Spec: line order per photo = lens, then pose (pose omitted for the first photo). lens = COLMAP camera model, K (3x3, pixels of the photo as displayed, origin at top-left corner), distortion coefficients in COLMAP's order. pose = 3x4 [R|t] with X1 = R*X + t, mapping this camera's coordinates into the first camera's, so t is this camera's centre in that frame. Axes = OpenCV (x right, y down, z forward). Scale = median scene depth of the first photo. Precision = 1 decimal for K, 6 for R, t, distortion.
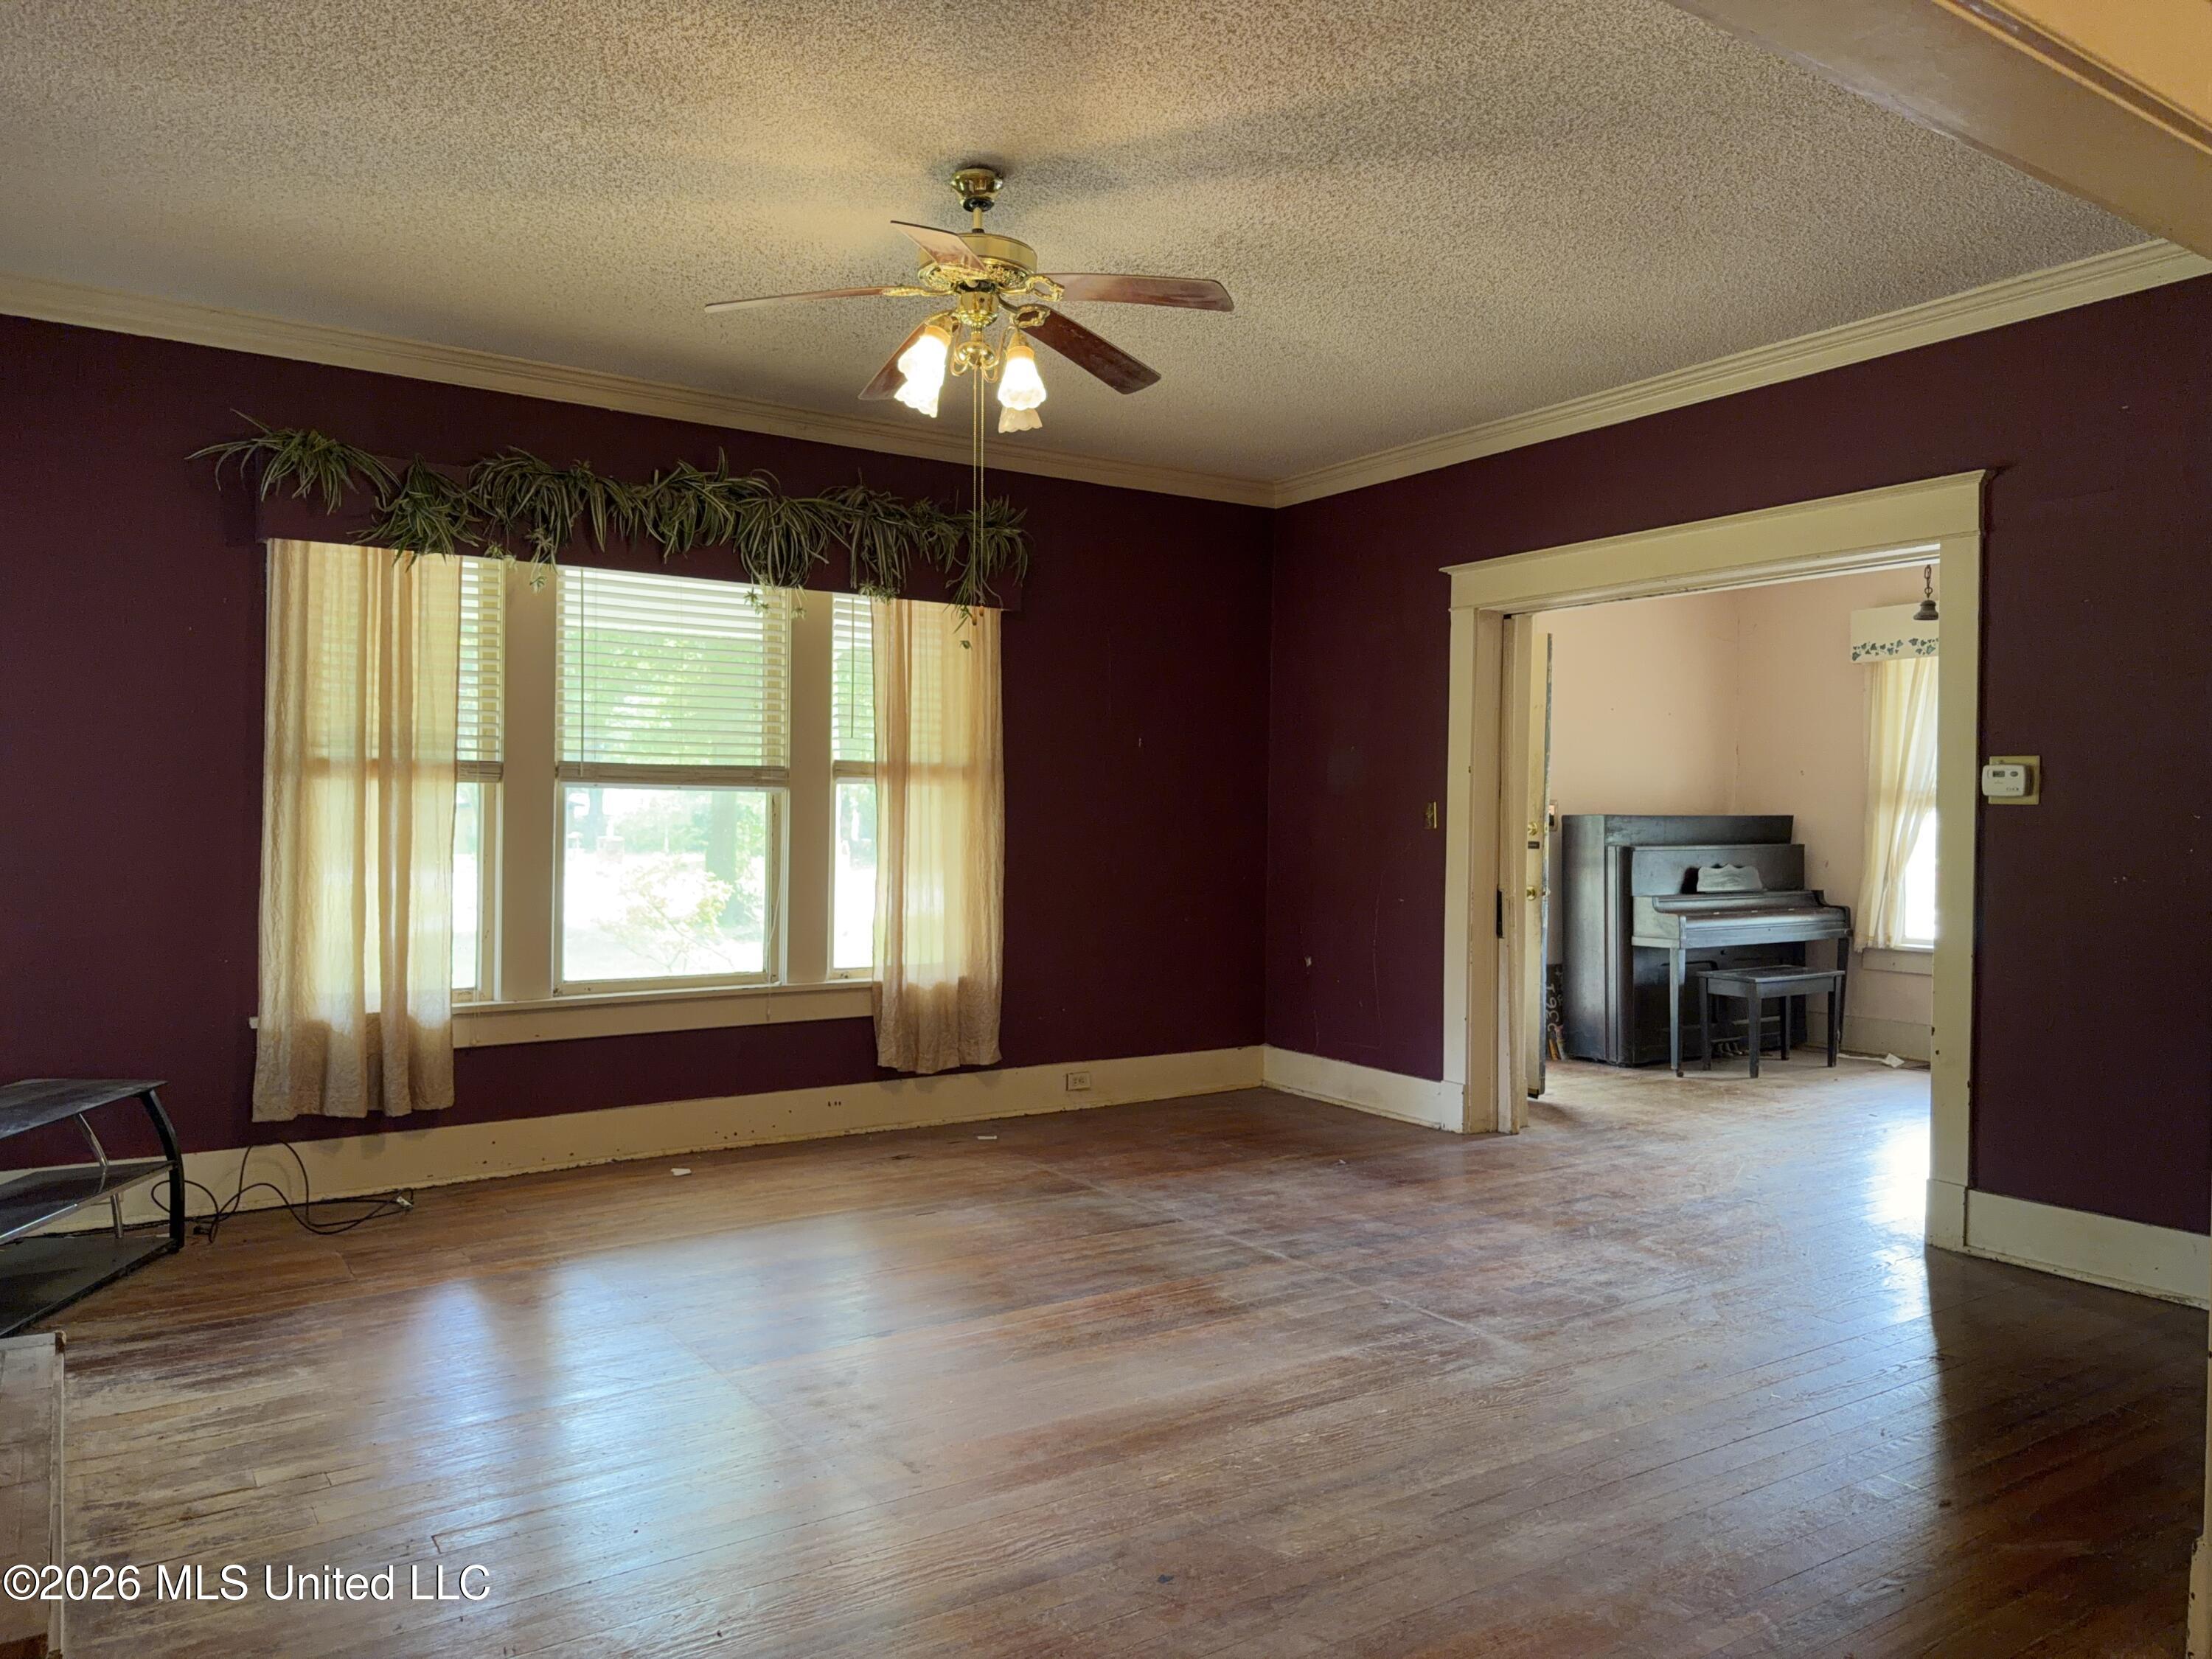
lens RADIAL K [[1552.5, 0, 1106.0], [0, 1552.5, 829.5], [0, 0, 1]] dist [0.116156, -0.194641]
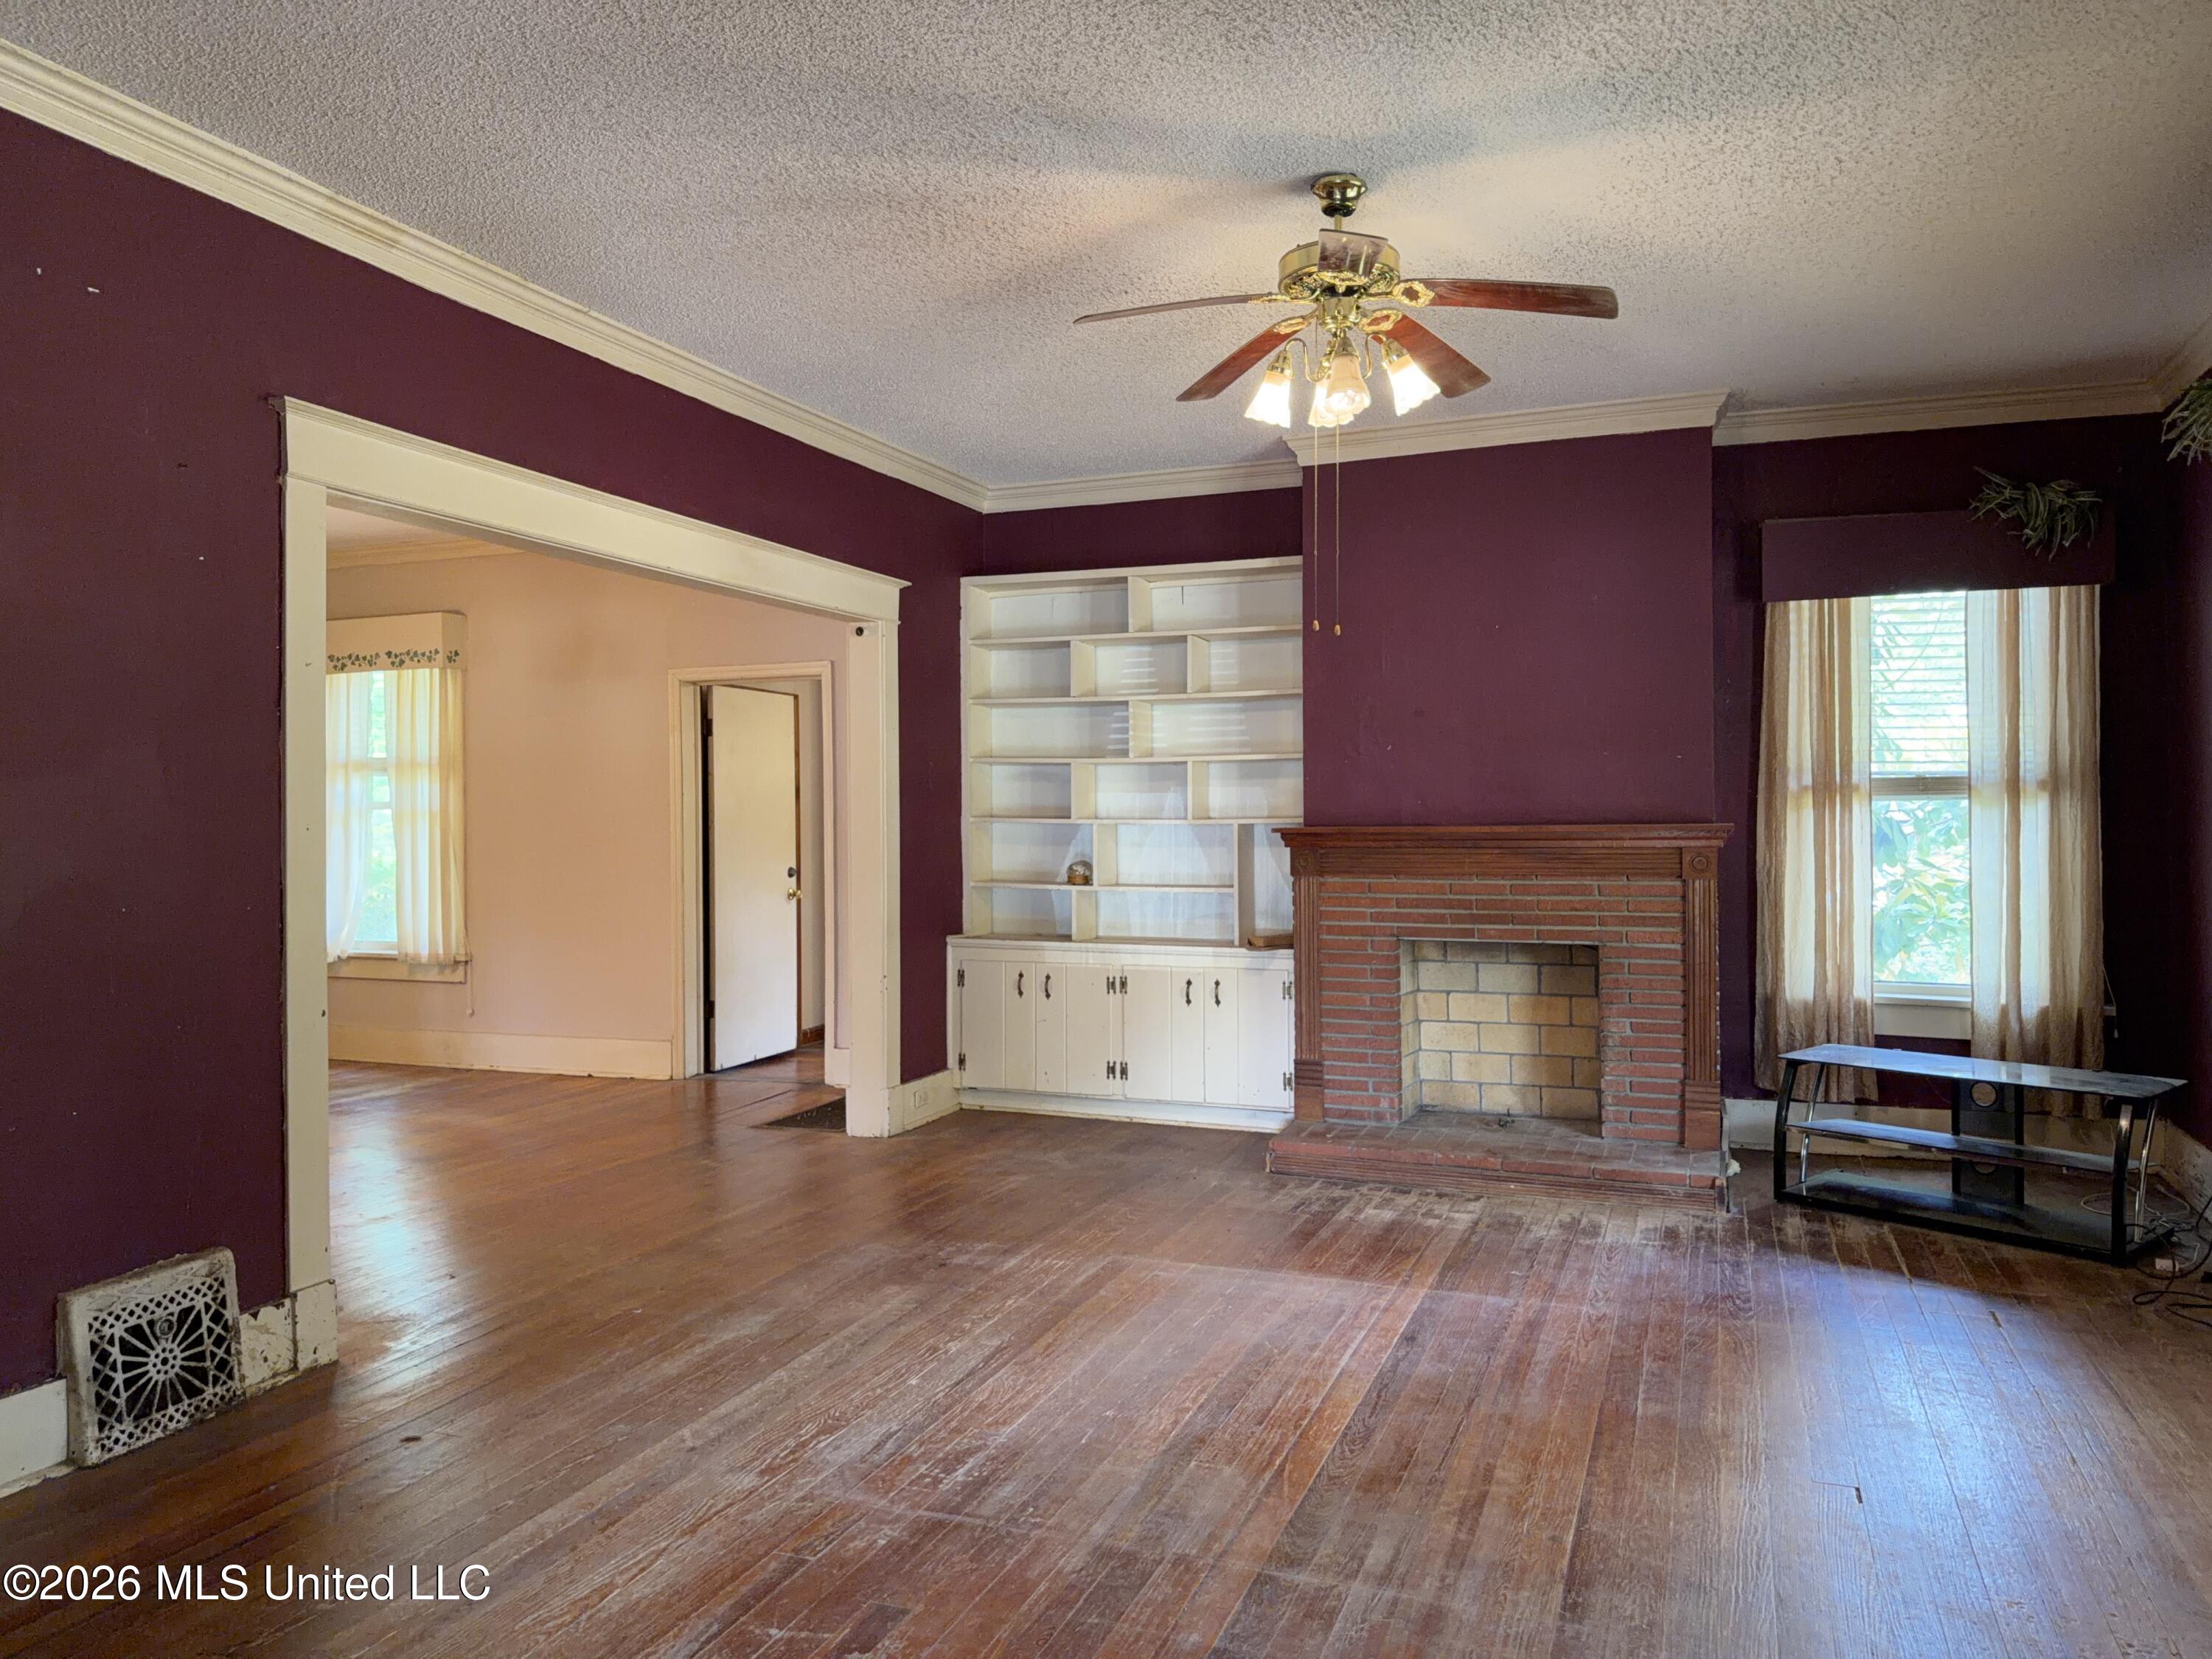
lens RADIAL K [[1552.5, 0, 1106.0], [0, 1552.5, 829.5], [0, 0, 1]] dist [0.116156, -0.194641]
pose [[-0.819549, -0.001978, -0.573006, 0.564161], [-0.007313, 0.999949, 0.007008, -0.012518], [0.572963, 0.009934, -0.819521, 1.609899]]
